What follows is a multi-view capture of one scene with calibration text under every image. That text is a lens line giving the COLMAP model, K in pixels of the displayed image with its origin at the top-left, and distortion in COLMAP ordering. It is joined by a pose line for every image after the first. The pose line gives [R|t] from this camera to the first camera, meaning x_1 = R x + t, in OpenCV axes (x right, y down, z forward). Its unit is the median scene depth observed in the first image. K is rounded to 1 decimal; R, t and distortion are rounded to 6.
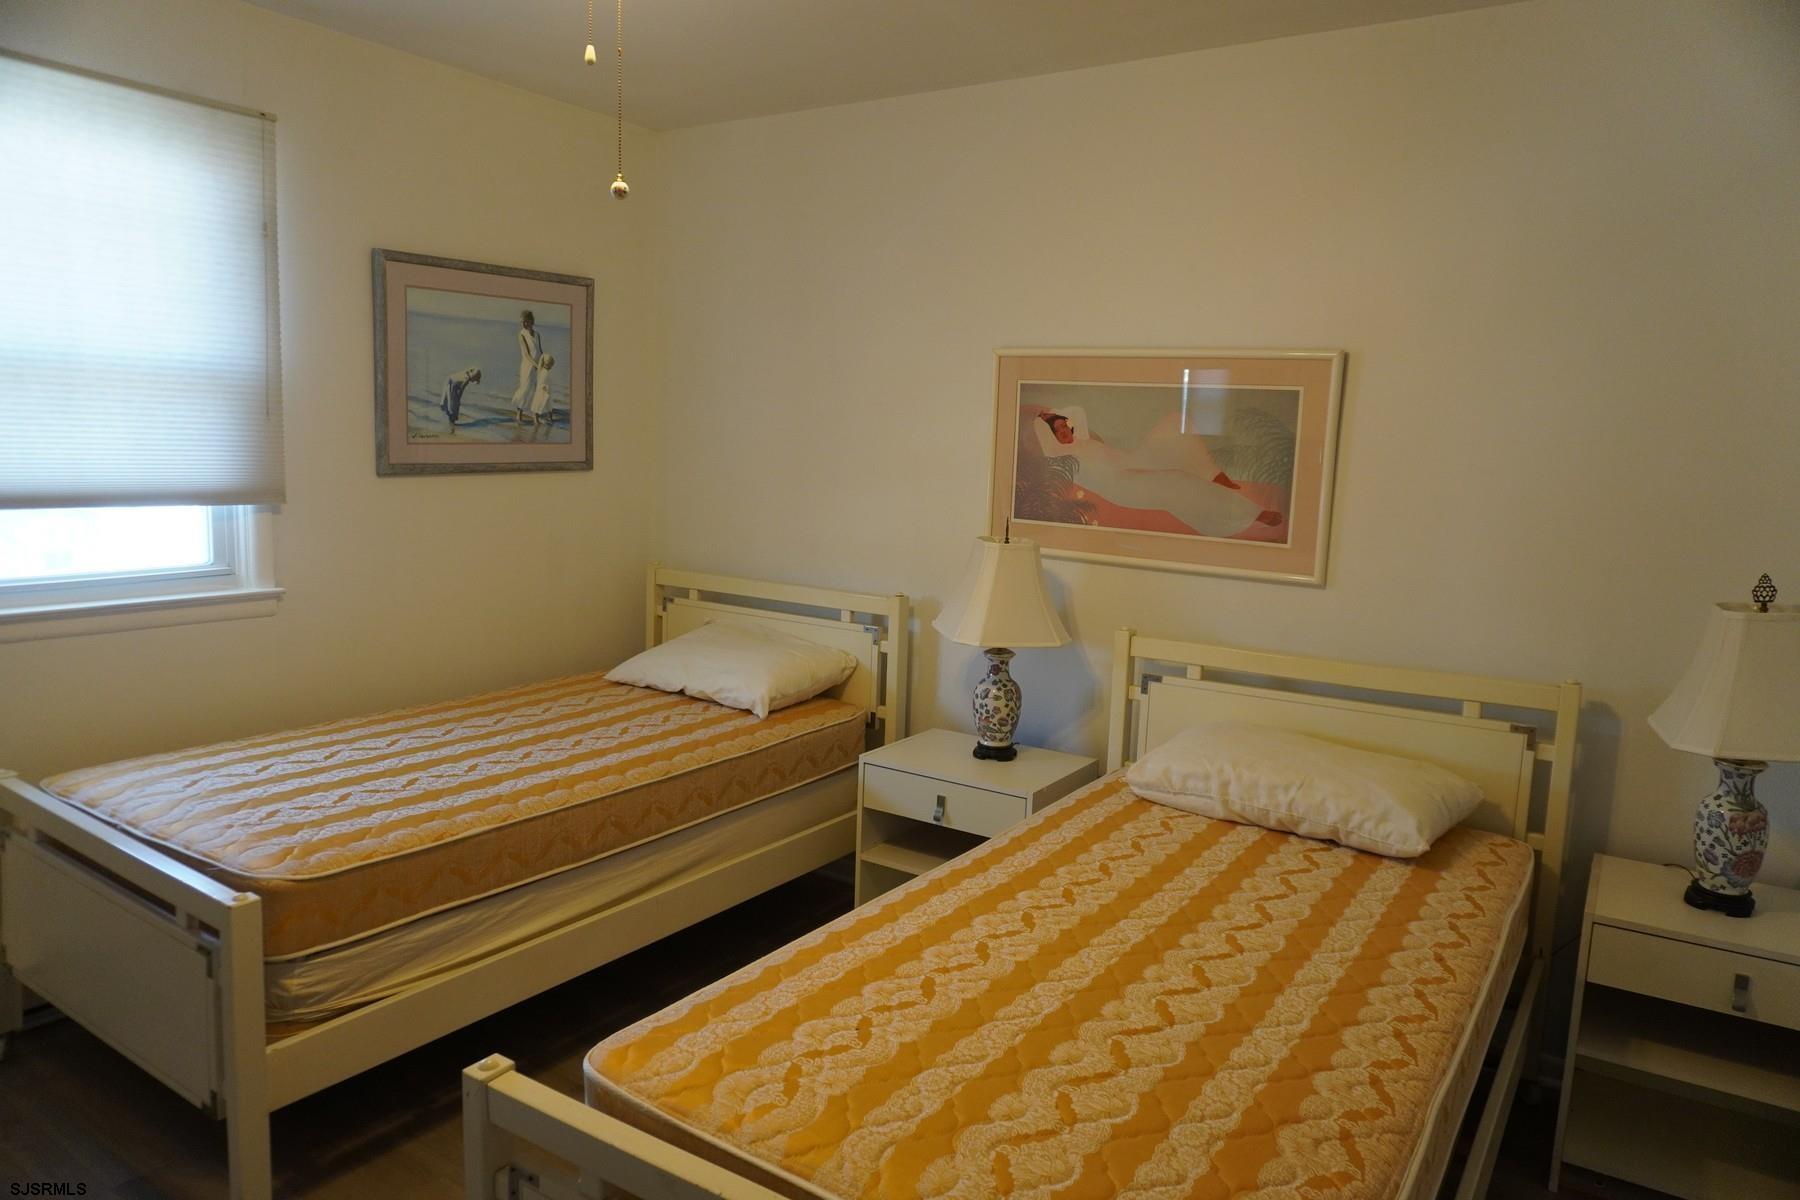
lens RADIAL K [[1226.1, 0, 900.0], [0, 1226.1, 600.0], [0, 0, 1]] dist [-0.055114, 0.042401]
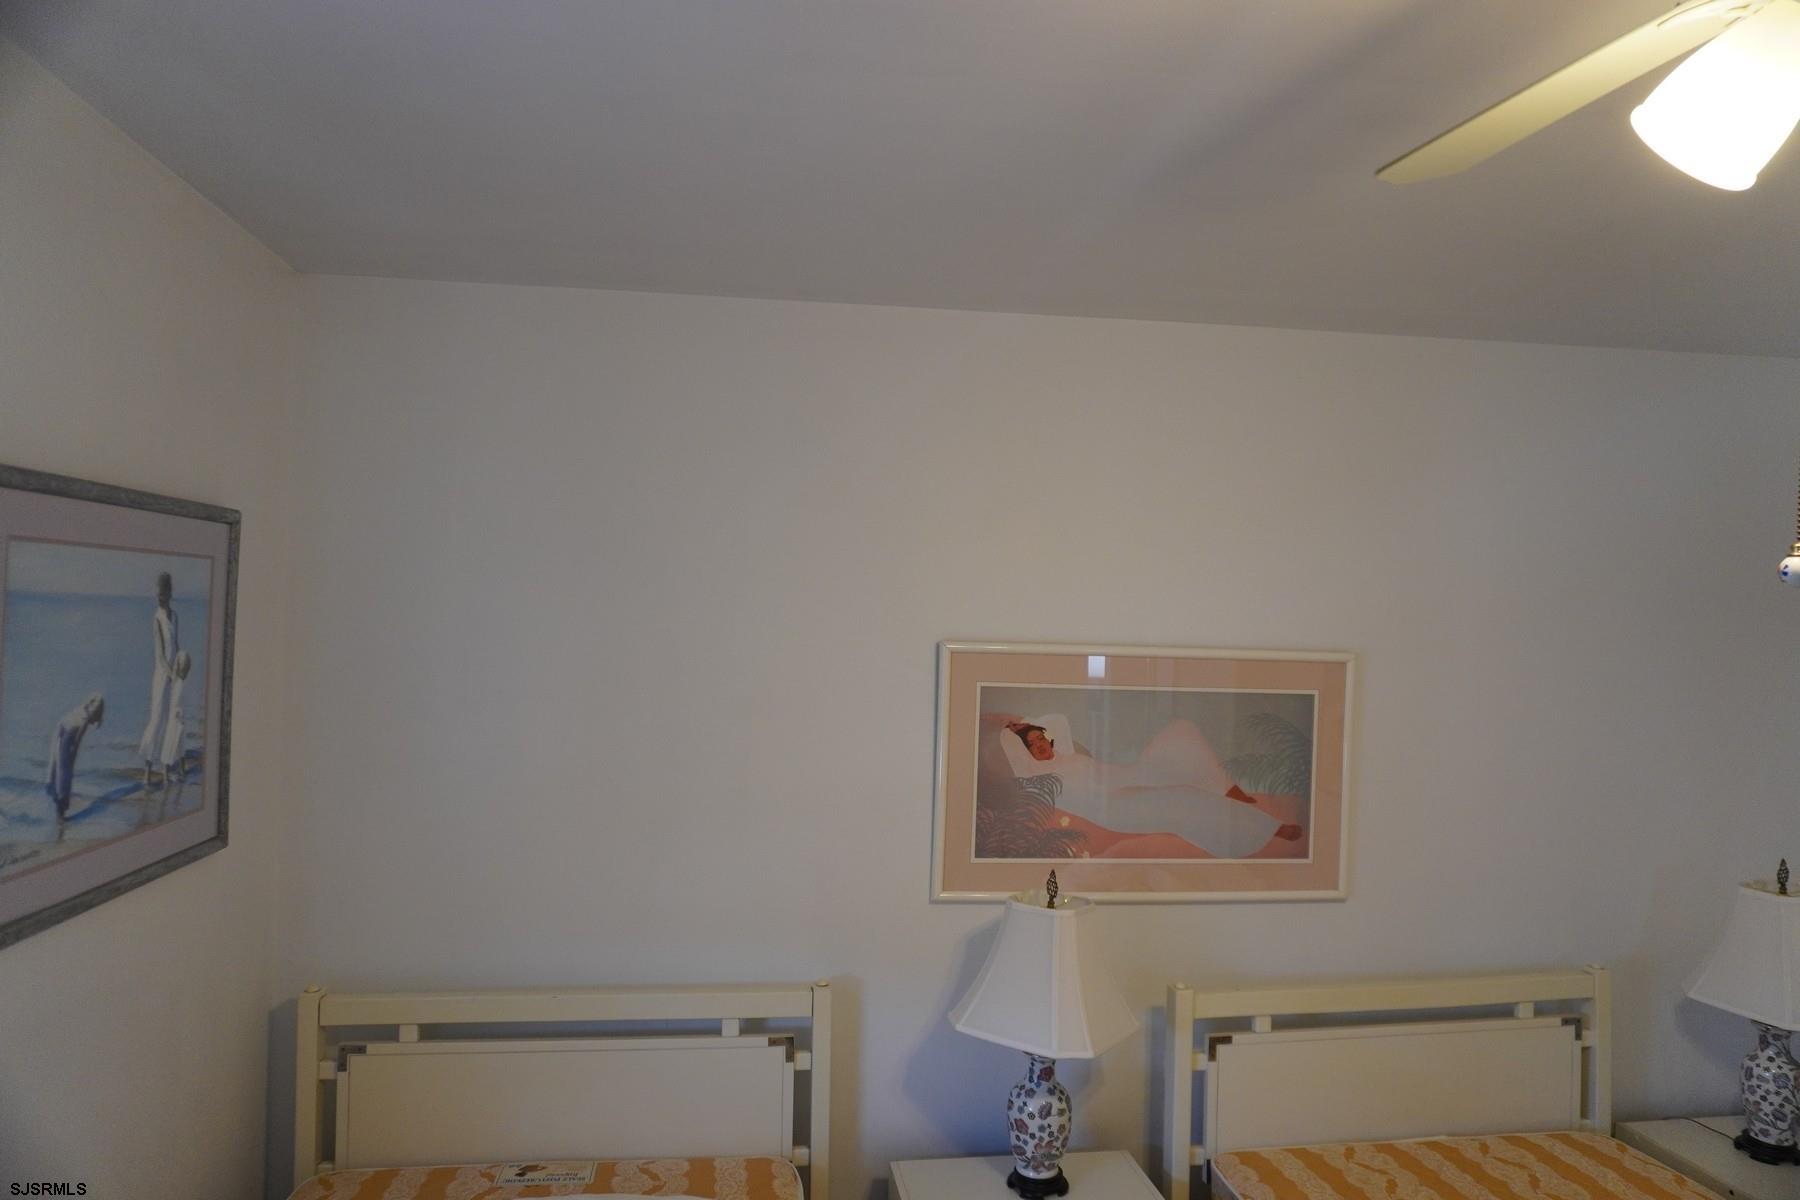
lens RADIAL K [[1226.1, 0, 900.0], [0, 1226.1, 600.0], [0, 0, 1]] dist [-0.055114, 0.042401]
pose [[0.733528, -0.006726, 0.679626, -0.474244], [0.097335, 0.990683, -0.095250, -0.162221], [-0.672653, 0.136019, 0.727349, 0.456441]]
